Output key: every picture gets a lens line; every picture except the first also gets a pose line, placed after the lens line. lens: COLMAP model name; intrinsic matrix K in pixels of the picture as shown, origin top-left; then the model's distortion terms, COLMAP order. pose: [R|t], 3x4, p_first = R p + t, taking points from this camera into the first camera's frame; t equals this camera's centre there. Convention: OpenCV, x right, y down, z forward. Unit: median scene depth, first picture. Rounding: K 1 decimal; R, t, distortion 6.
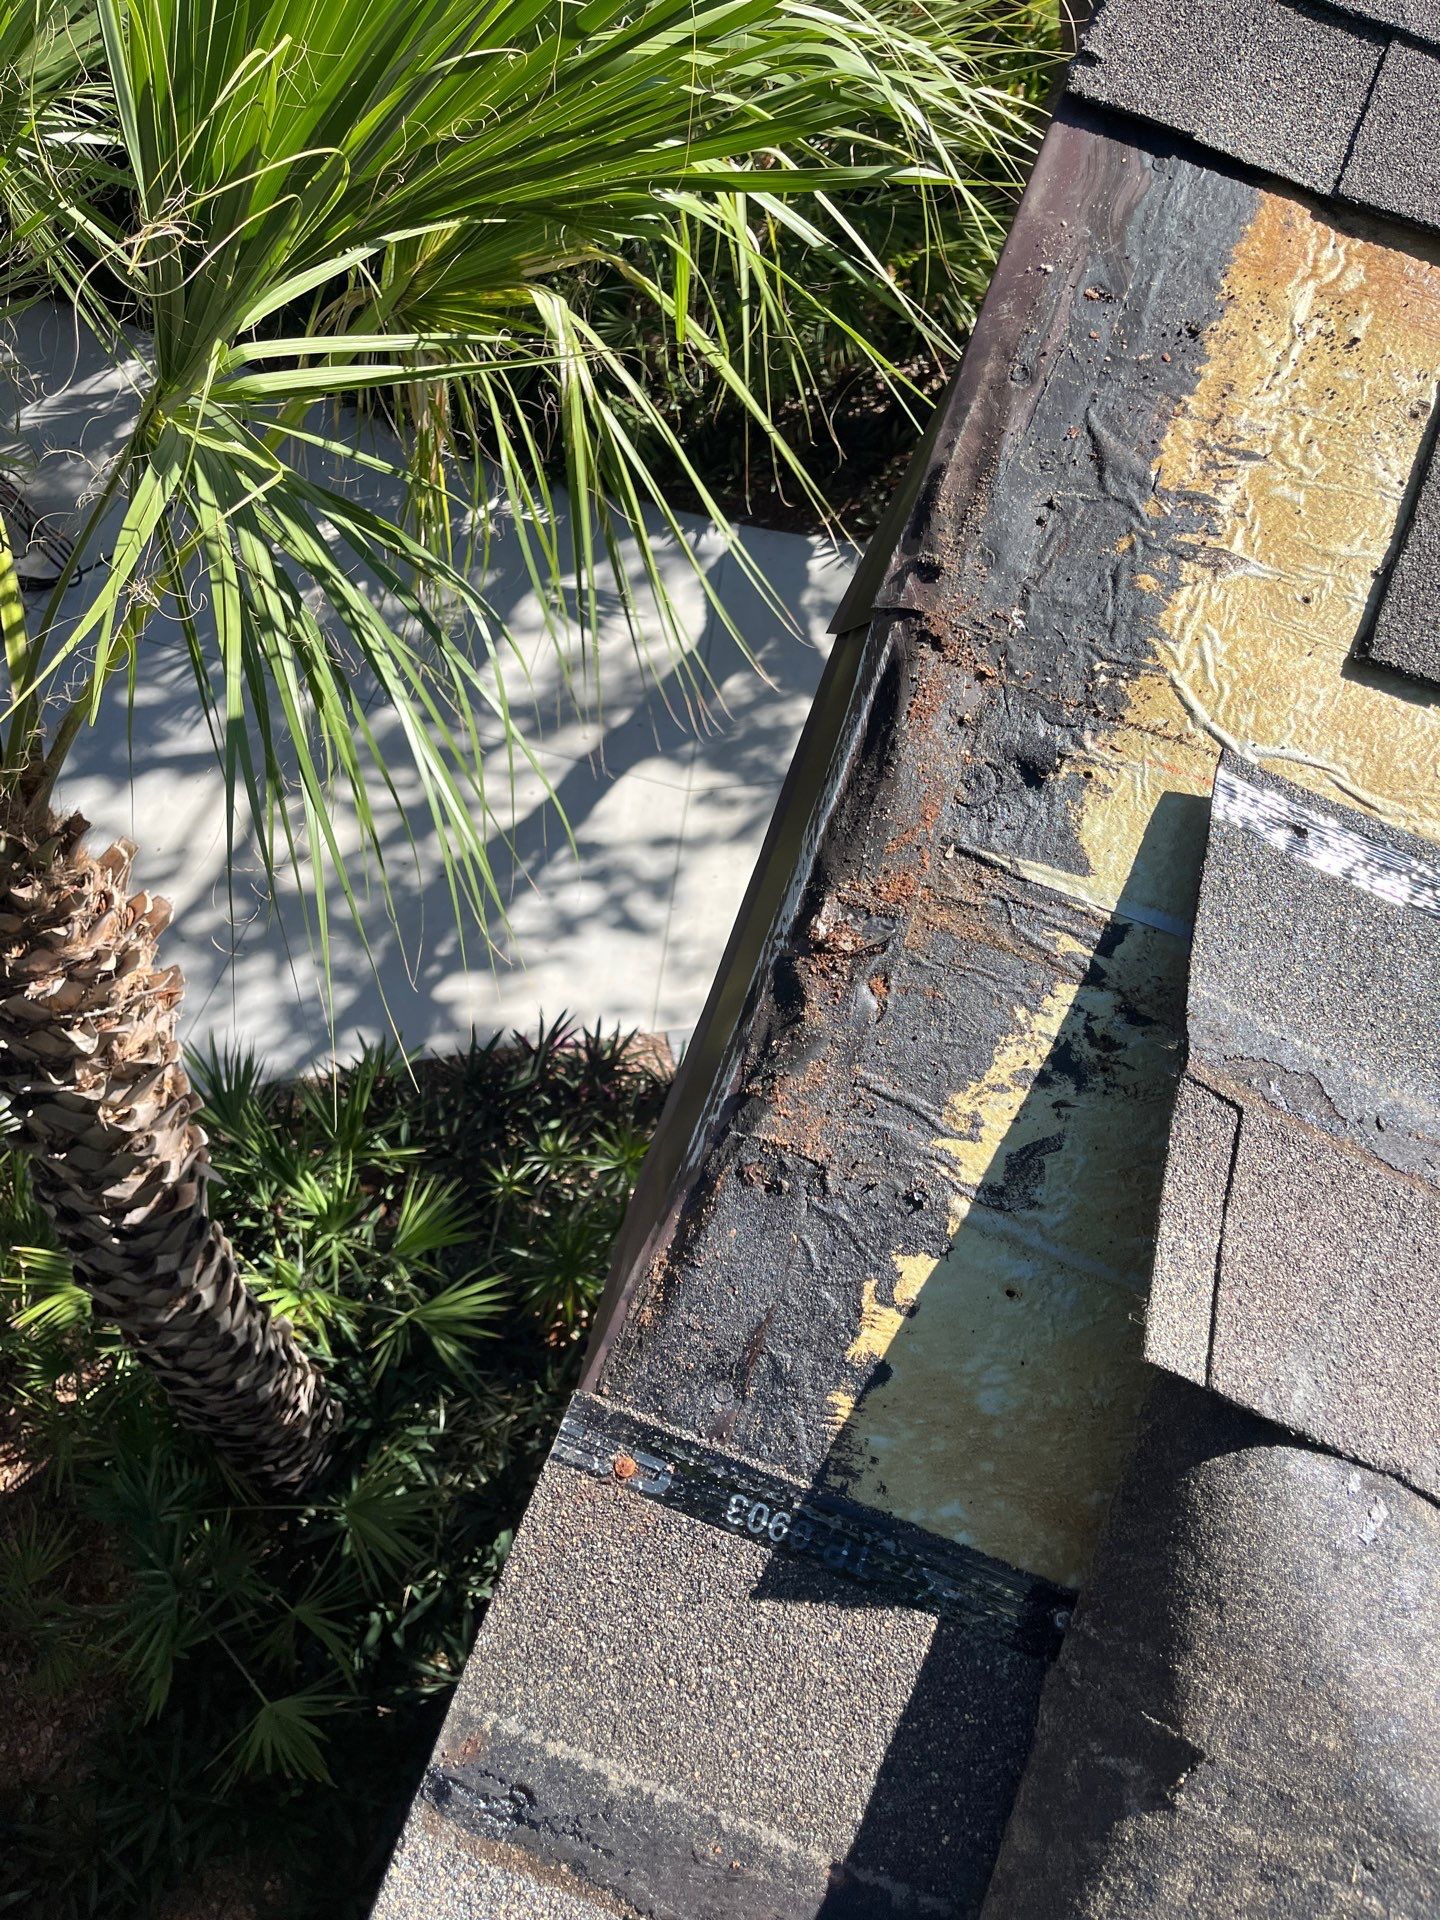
lens RADIAL K [[1450.2, 0, 702.3], [0, 1450.2, 979.4], [0, 0, 1]] dist [0.055407, -0.067010]
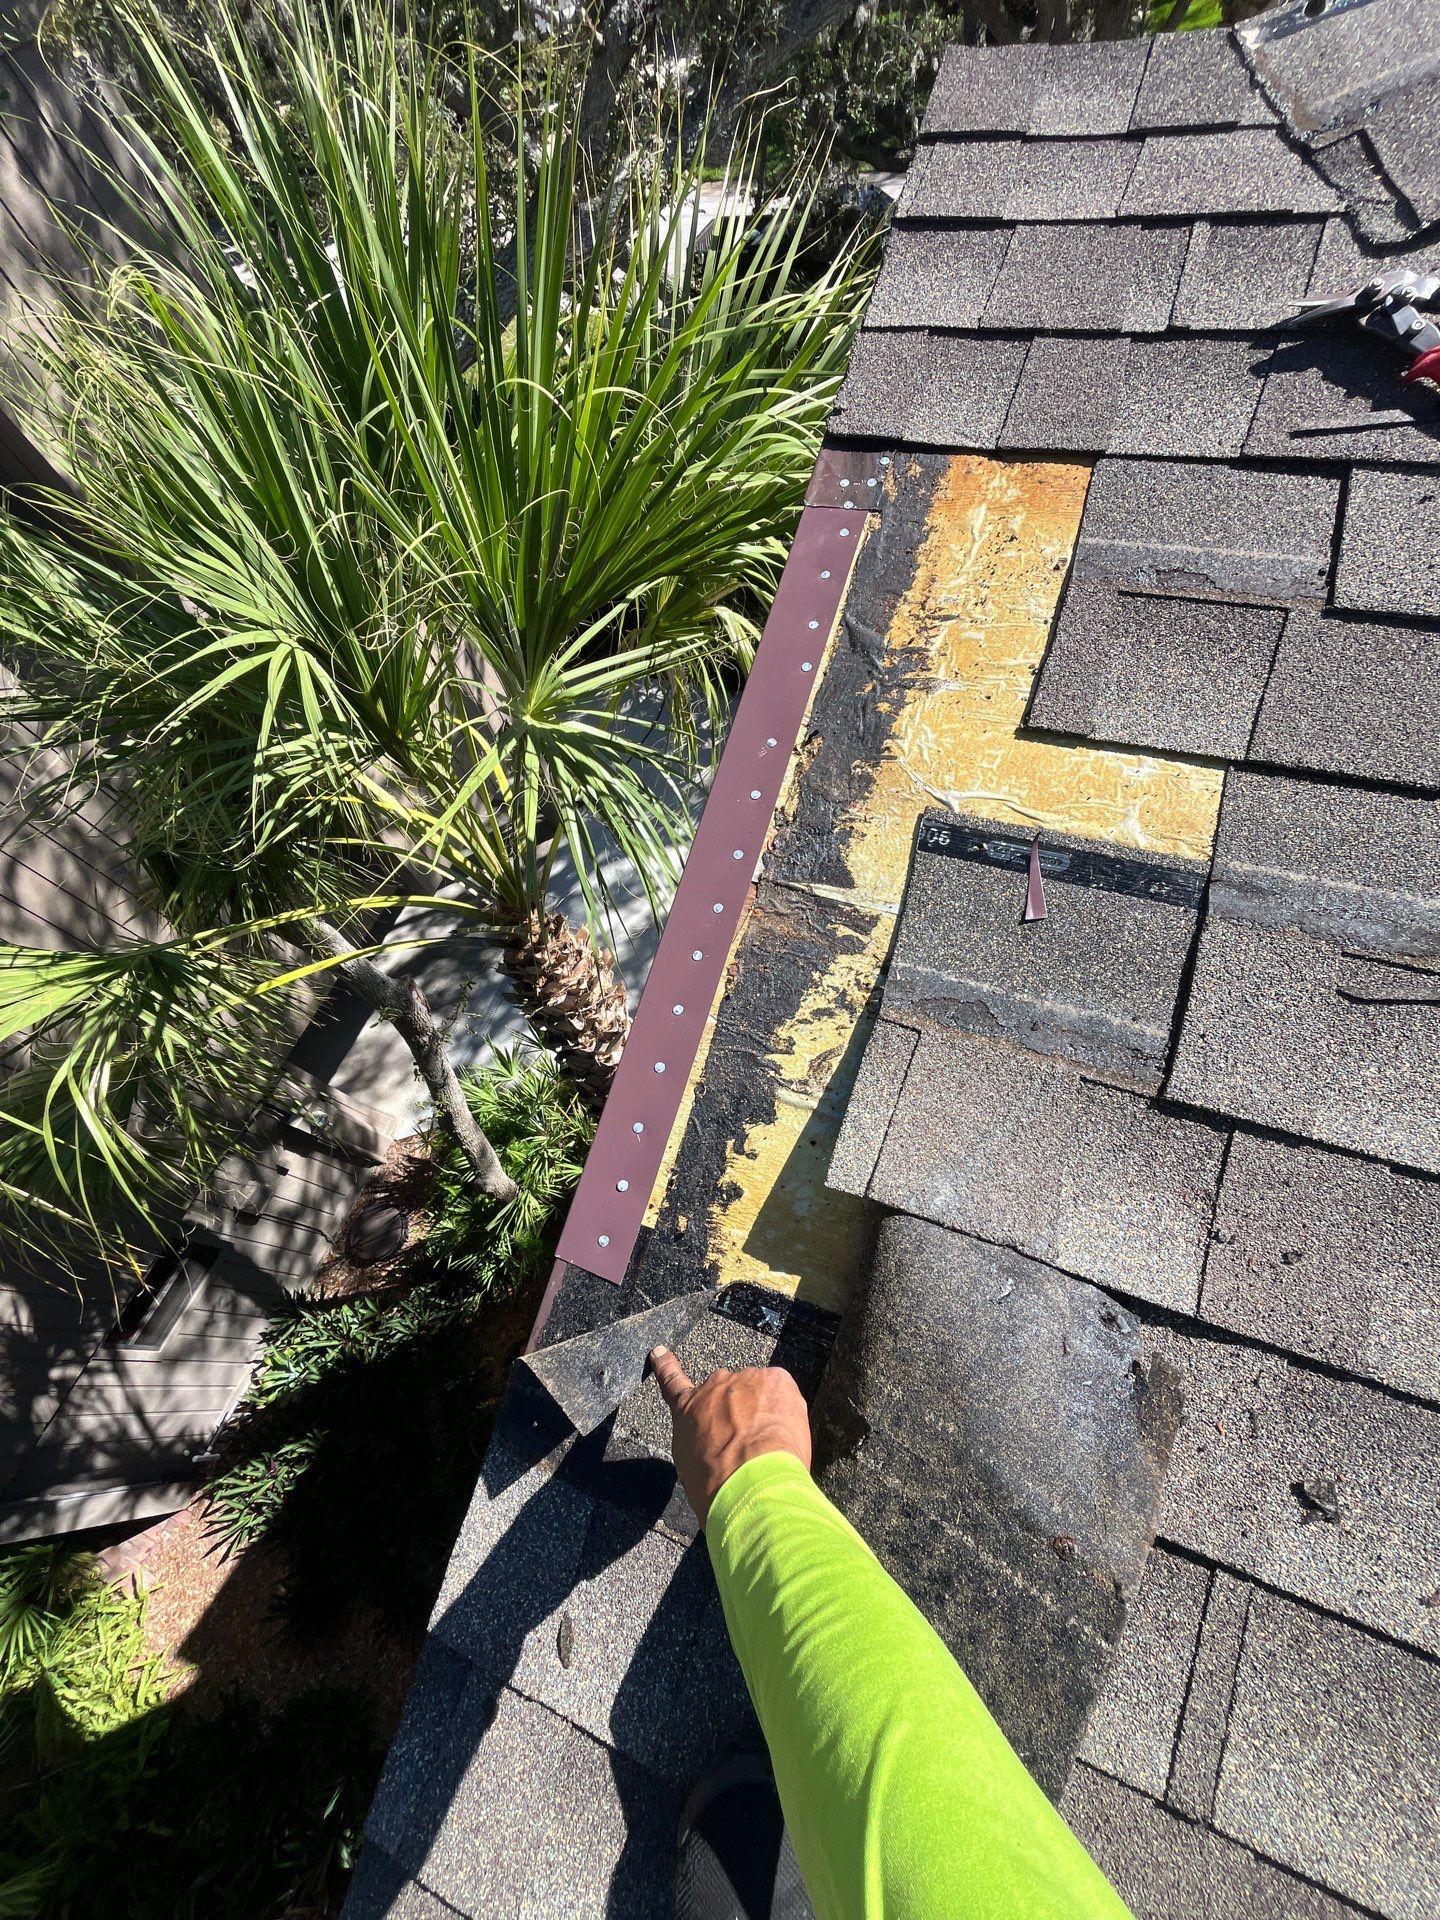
lens RADIAL K [[773.2, 0, 726.2], [0, 773.2, 955.4], [0, 0, 1]] dist [-0.003830, 0.000944]
pose [[0.952991, -0.116910, -0.279535, 0.343859], [0.112925, 0.993139, -0.030377, 0.014690], [0.281168, -0.002617, 0.959655, 0.105526]]
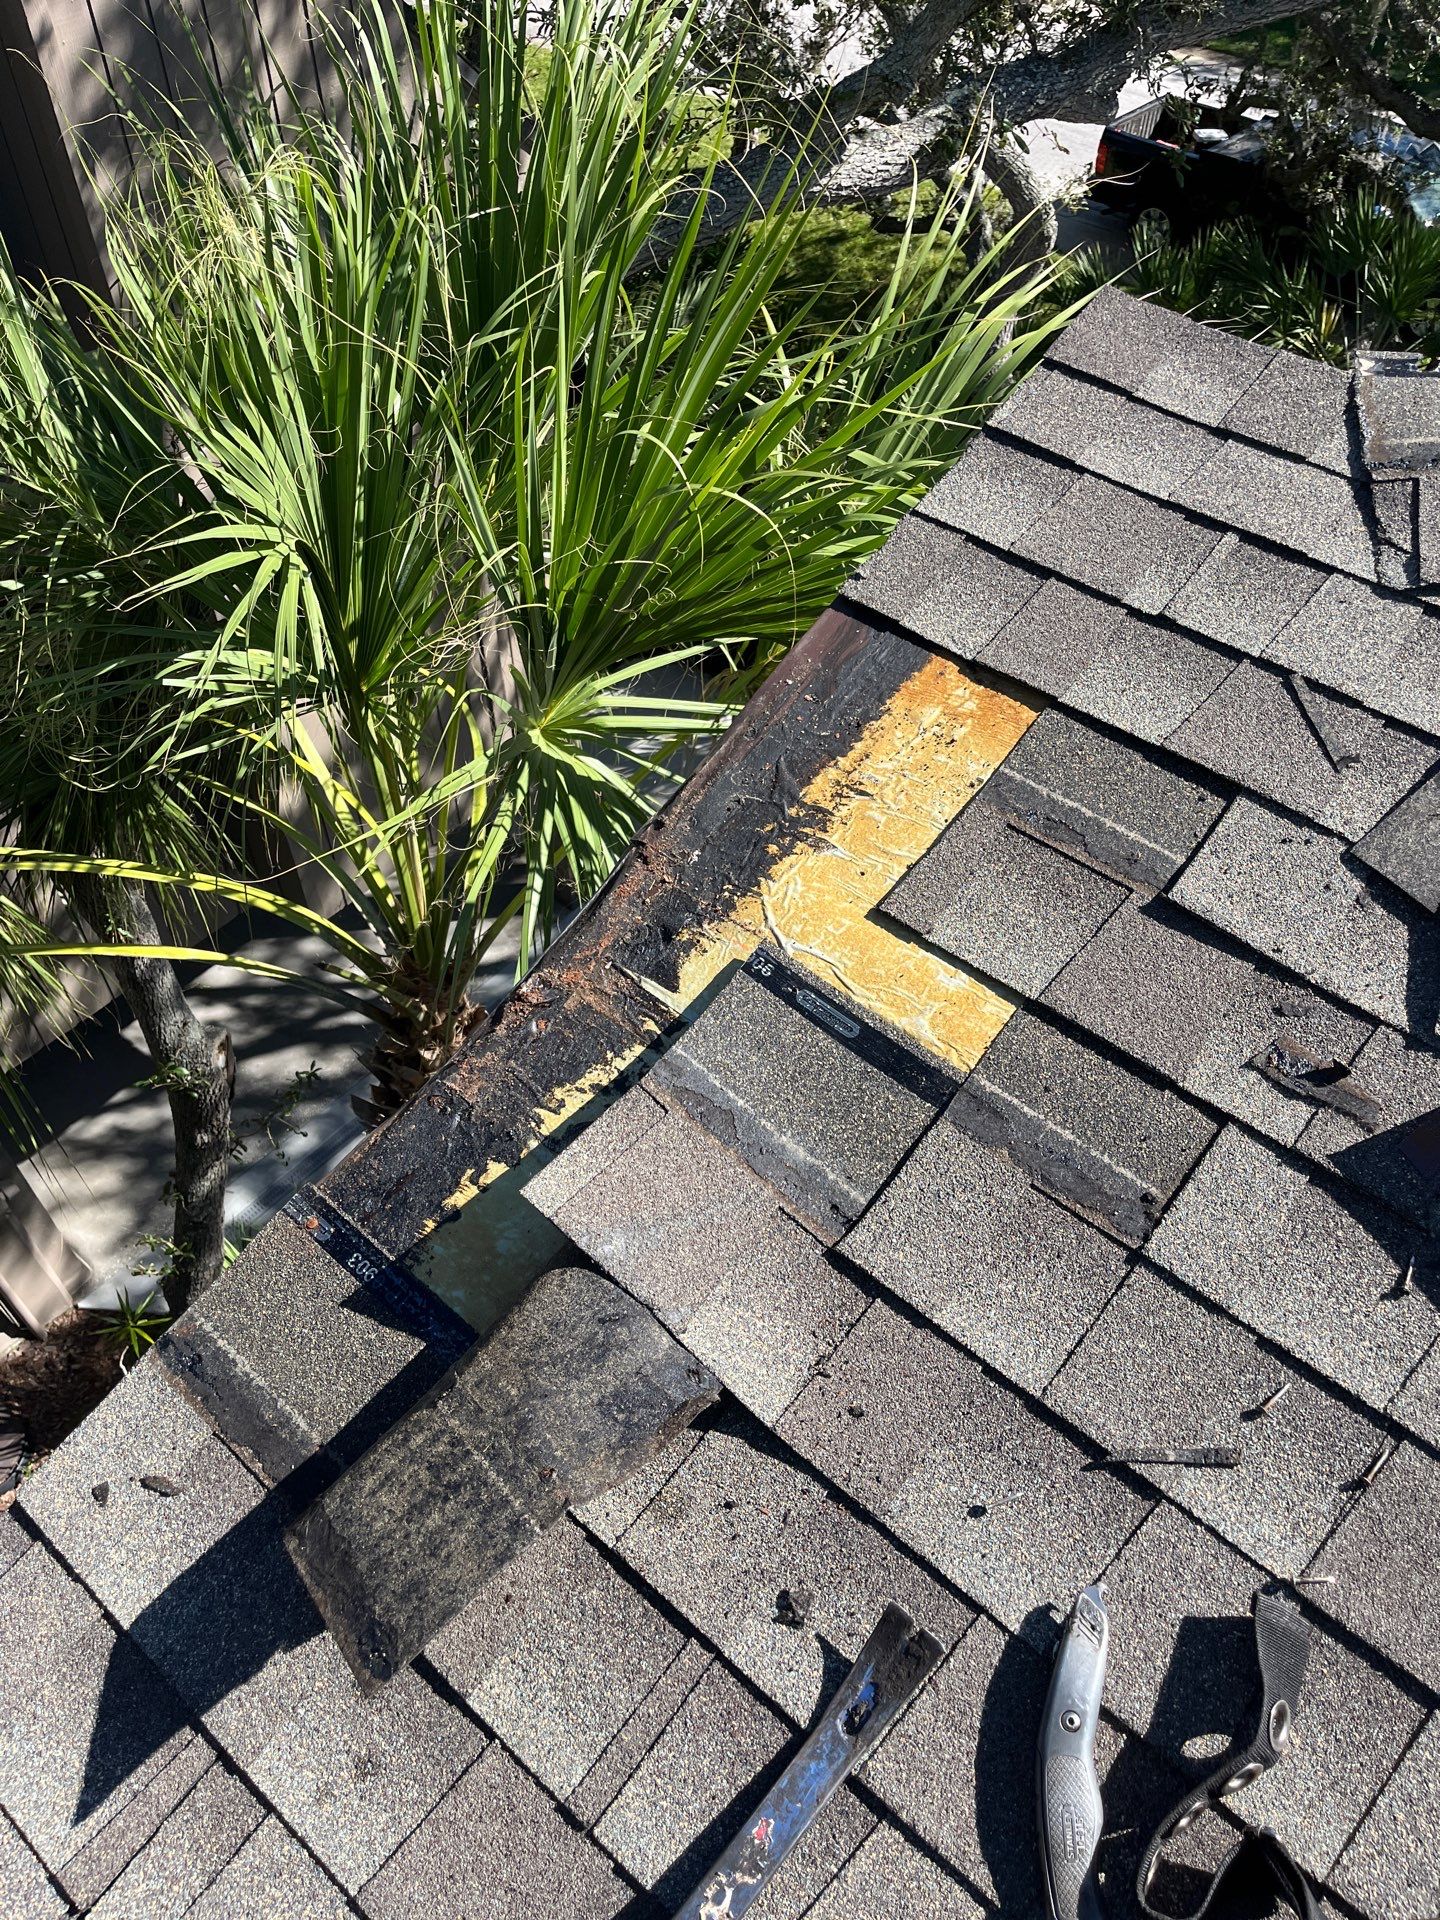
lens RADIAL K [[1450.2, 0, 729.8], [0, 1450.2, 932.0], [0, 0, 1]] dist [0.055407, -0.067010]
pose [[0.920845, 0.164330, -0.353609, 0.881960], [-0.252387, 0.942455, -0.219270, 0.214351], [0.297228, 0.291161, 0.909330, -0.562632]]
